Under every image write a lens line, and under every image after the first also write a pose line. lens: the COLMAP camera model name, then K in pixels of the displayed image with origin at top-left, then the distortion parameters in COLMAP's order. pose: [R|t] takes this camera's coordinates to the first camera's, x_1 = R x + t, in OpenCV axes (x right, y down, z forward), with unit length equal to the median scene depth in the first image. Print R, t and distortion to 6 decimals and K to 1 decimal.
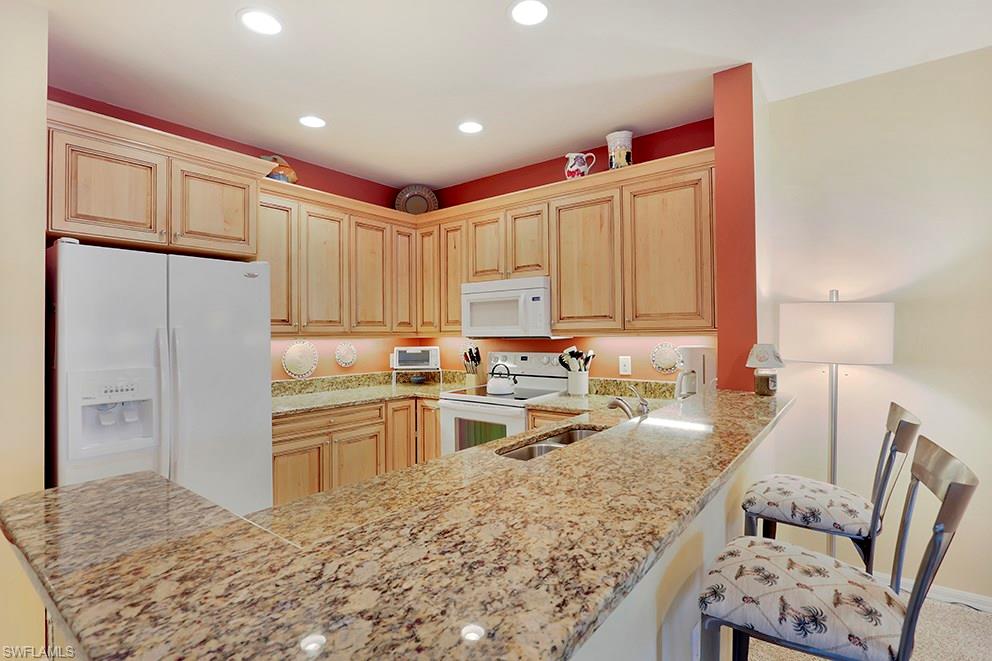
lens RADIAL K [[478.1, 0, 499.2], [0, 478.1, 328.9], [0, 0, 1]] dist [-0.021181, 0.003607]
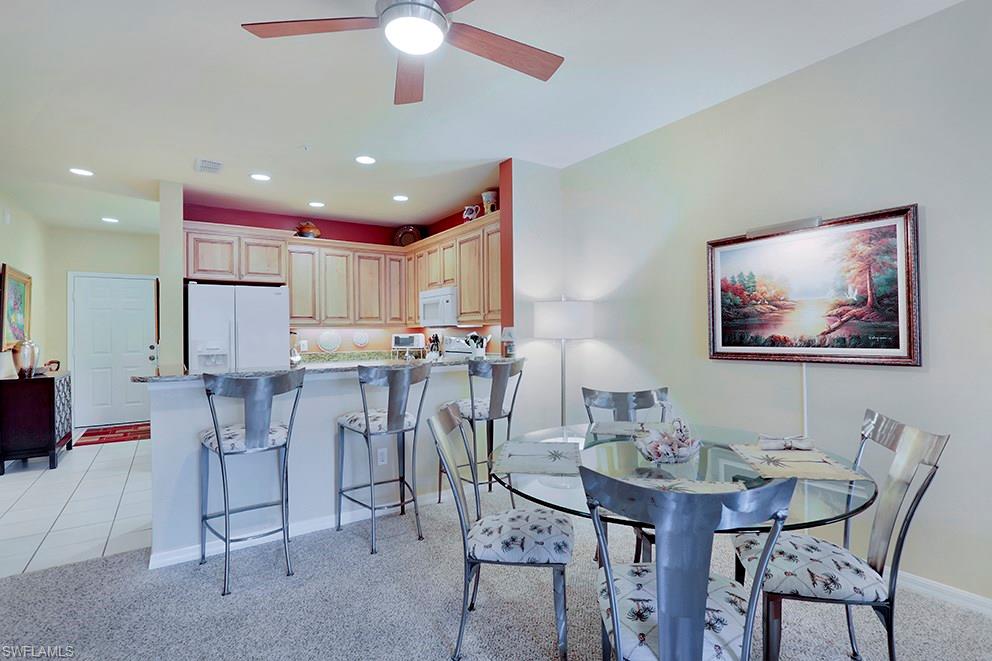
lens RADIAL K [[478.1, 0, 498.7], [0, 478.1, 329.0], [0, 0, 1]] dist [-0.021181, 0.003607]
pose [[0.950278, -0.003592, -0.311381, 0.728161], [0.005337, 0.999974, 0.004752, 0.021148], [0.311356, -0.006178, 0.950273, -0.434836]]
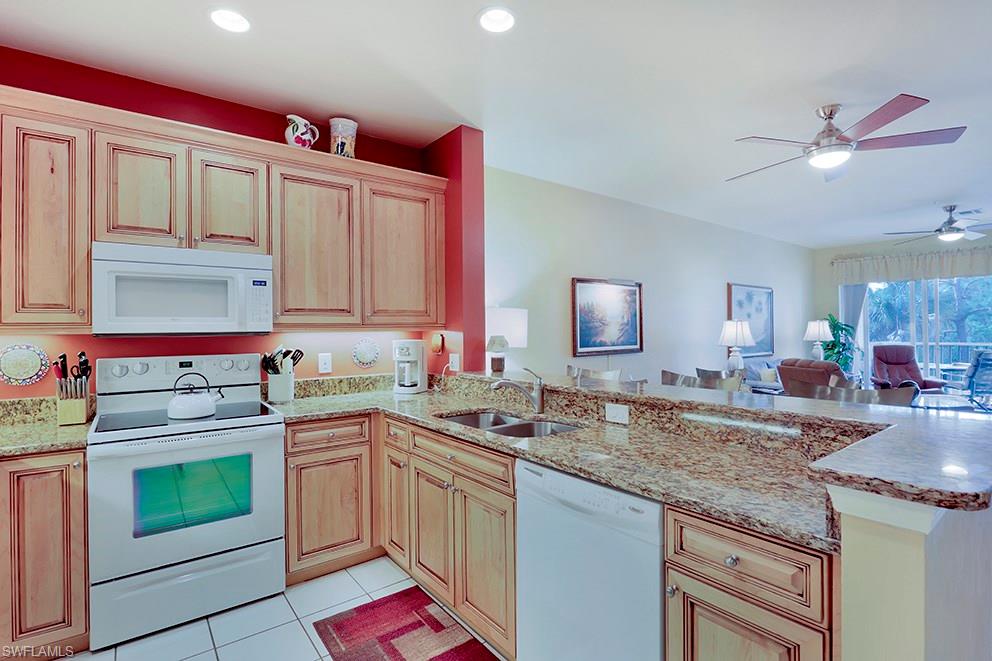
lens RADIAL K [[478.1, 0, 498.9], [0, 478.1, 328.5], [0, 0, 1]] dist [-0.021181, 0.003607]
pose [[0.253318, 0.010097, 0.967330, -0.569905], [-0.000287, 0.999946, -0.010363, 0.018089], [-0.967383, 0.002347, 0.253308, 0.437684]]
